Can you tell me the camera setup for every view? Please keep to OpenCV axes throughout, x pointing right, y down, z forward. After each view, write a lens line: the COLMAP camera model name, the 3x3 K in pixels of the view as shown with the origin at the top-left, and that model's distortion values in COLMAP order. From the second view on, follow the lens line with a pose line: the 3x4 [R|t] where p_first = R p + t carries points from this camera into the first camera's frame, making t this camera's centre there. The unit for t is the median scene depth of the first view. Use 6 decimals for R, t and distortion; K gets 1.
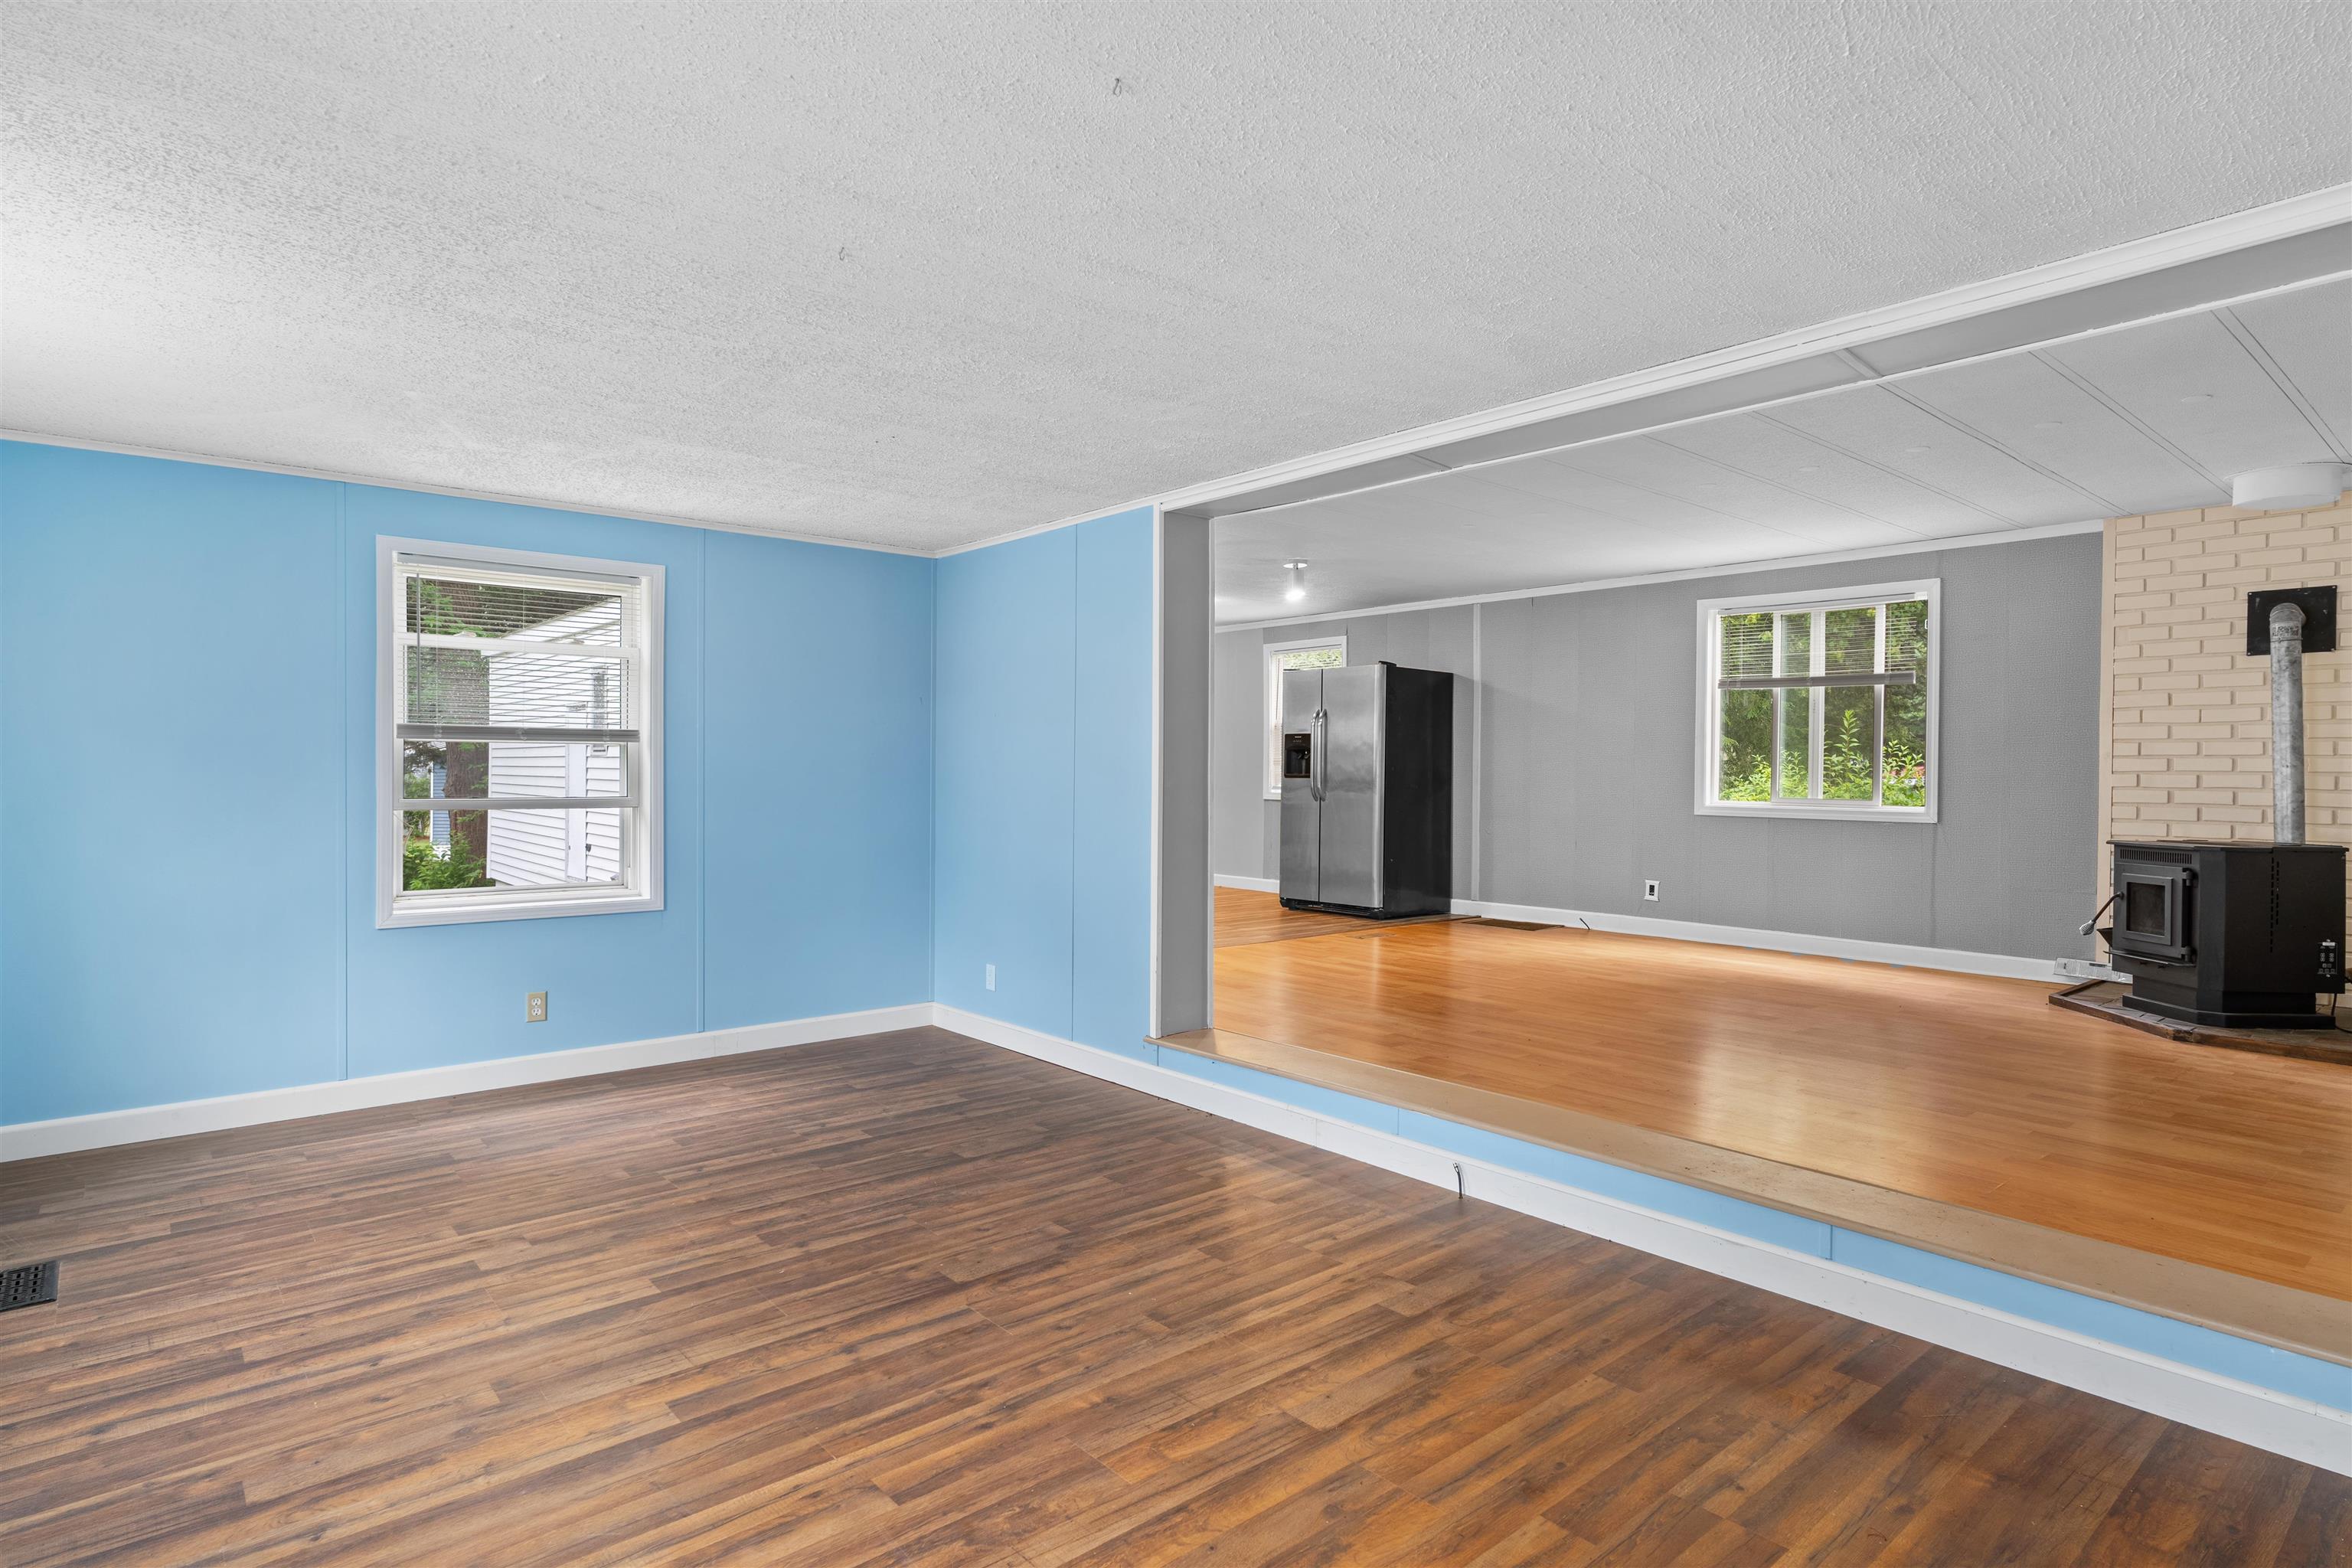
lens RADIAL K [[1226.0, 0, 1170.3], [0, 1226.0, 771.1], [0, 0, 1]] dist [-0.000055, 0.000933]
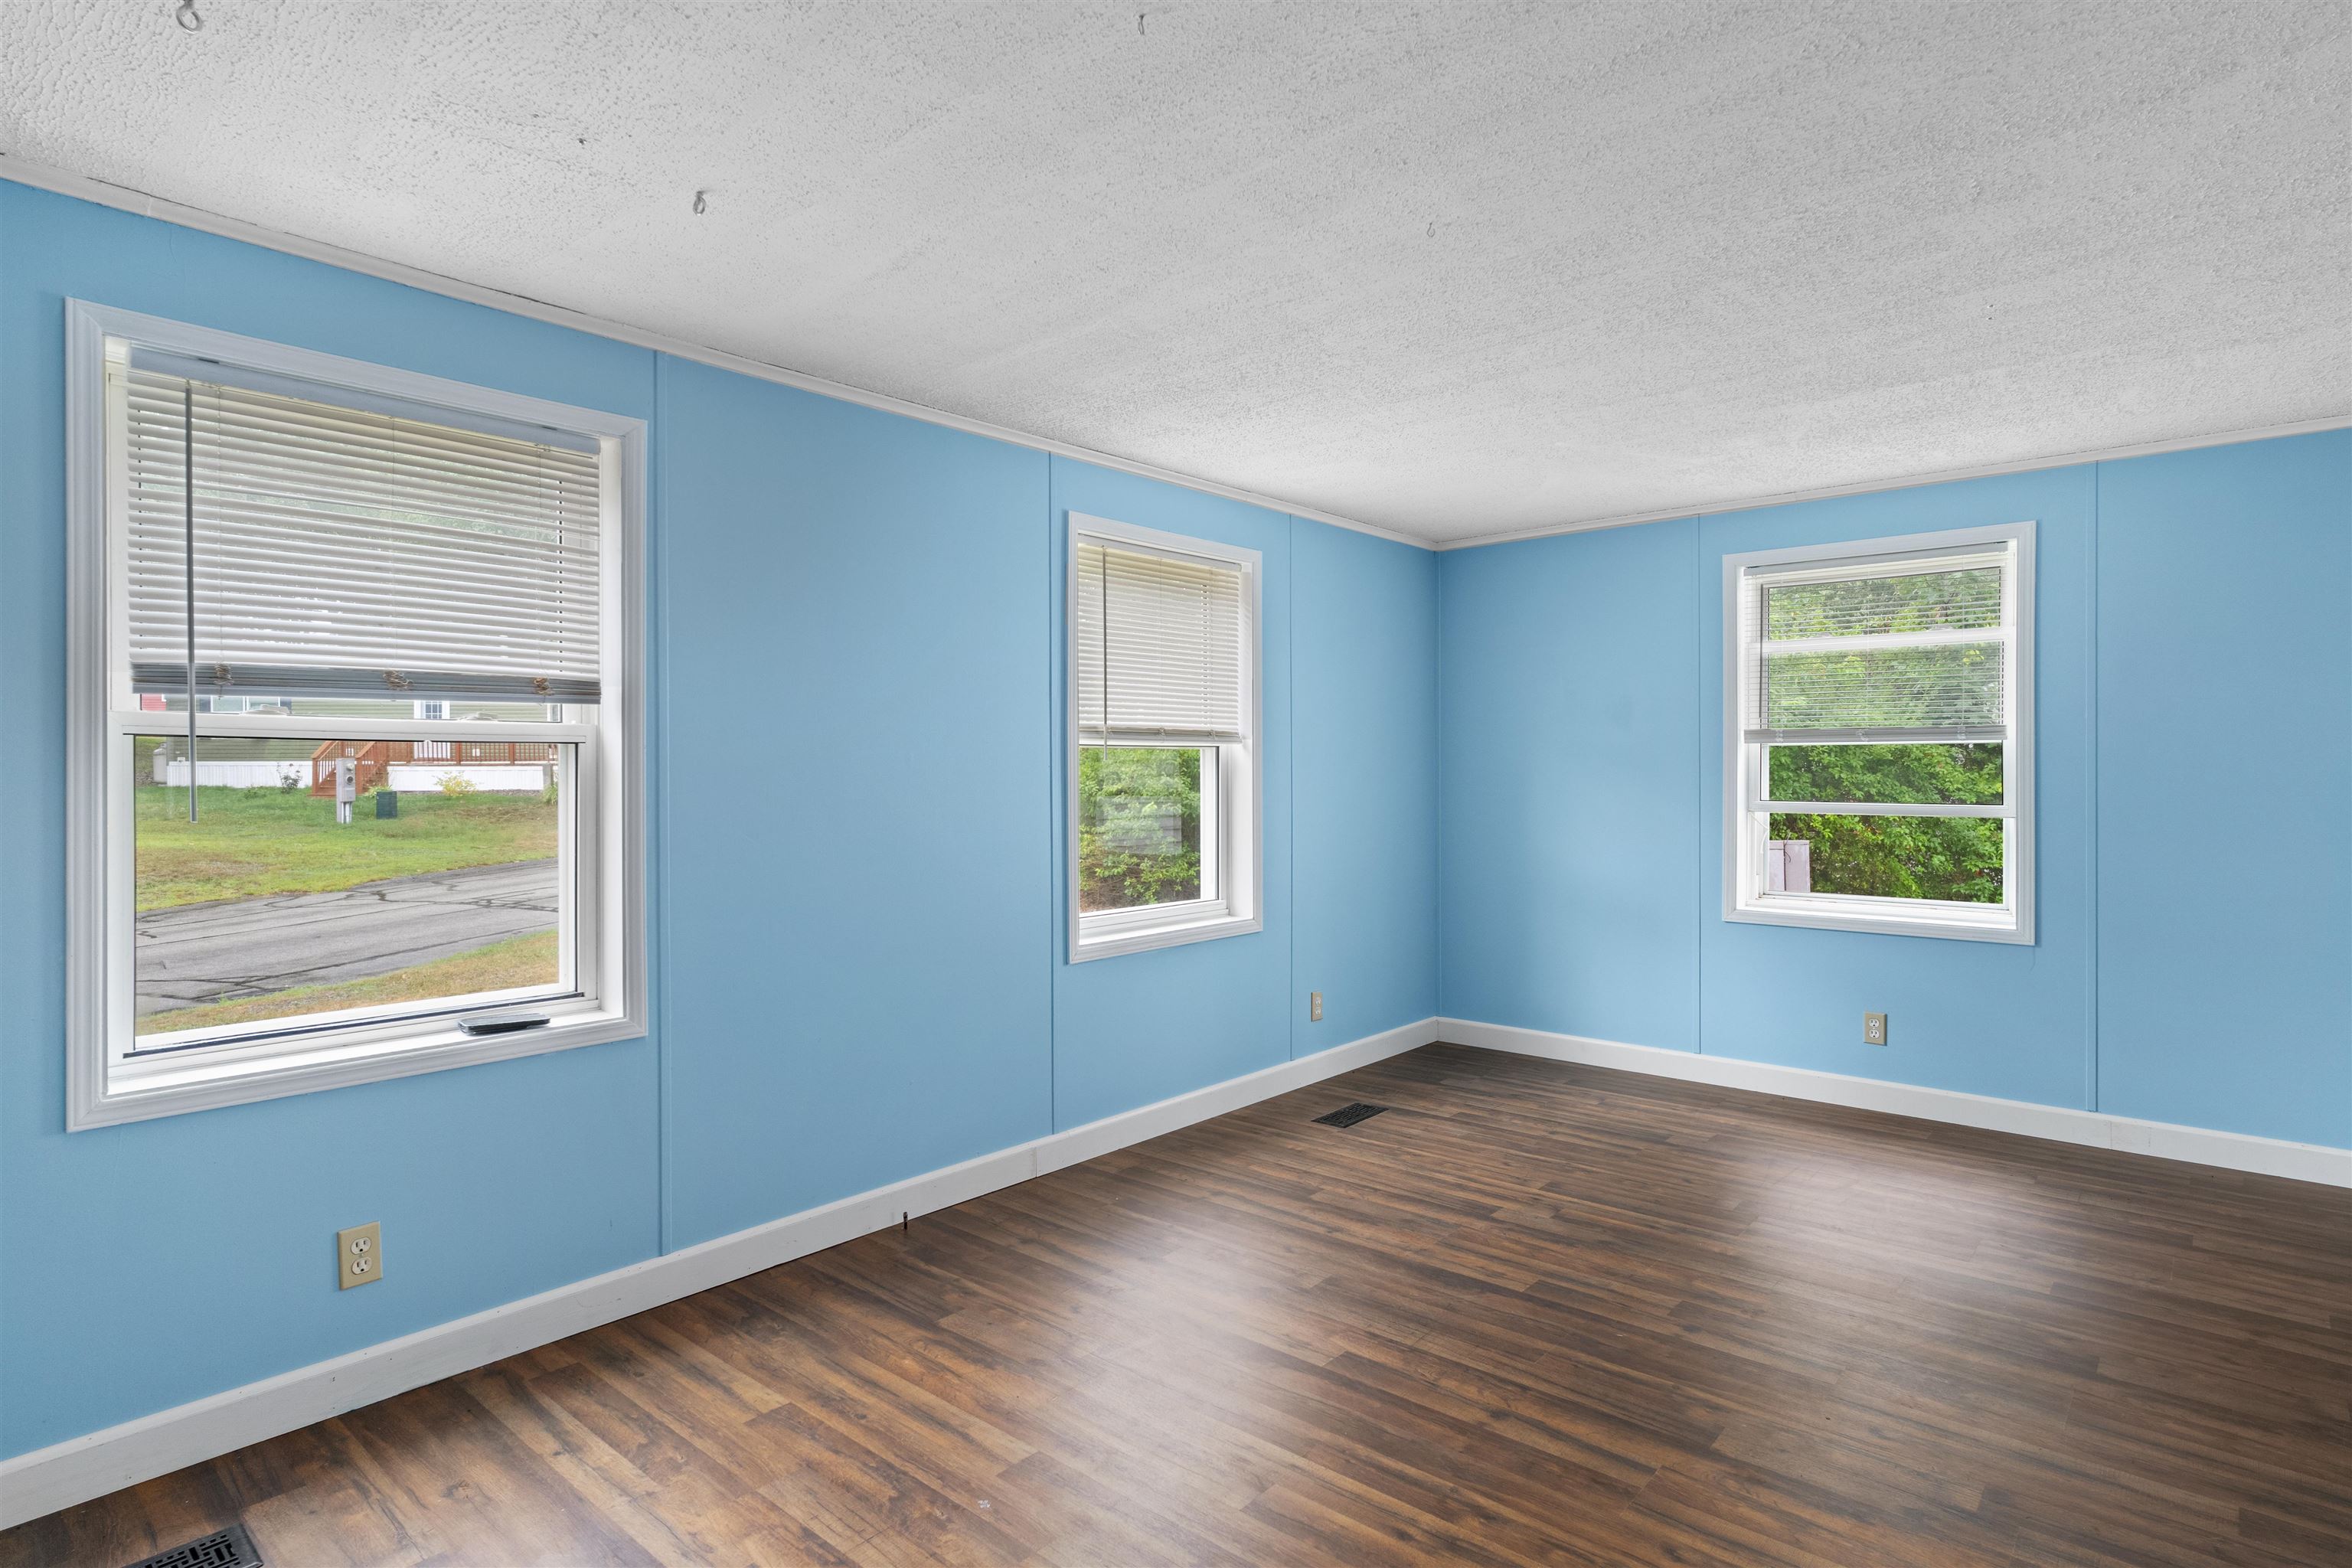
lens RADIAL K [[1226.0, 0, 1170.3], [0, 1226.0, 771.1], [0, 0, 1]] dist [-0.000055, 0.000933]
pose [[0.148000, -0.002751, -0.988984, 0.509204], [0.001621, 0.999995, -0.002540, -0.001630], [0.988986, -0.001227, 0.148003, 0.531555]]
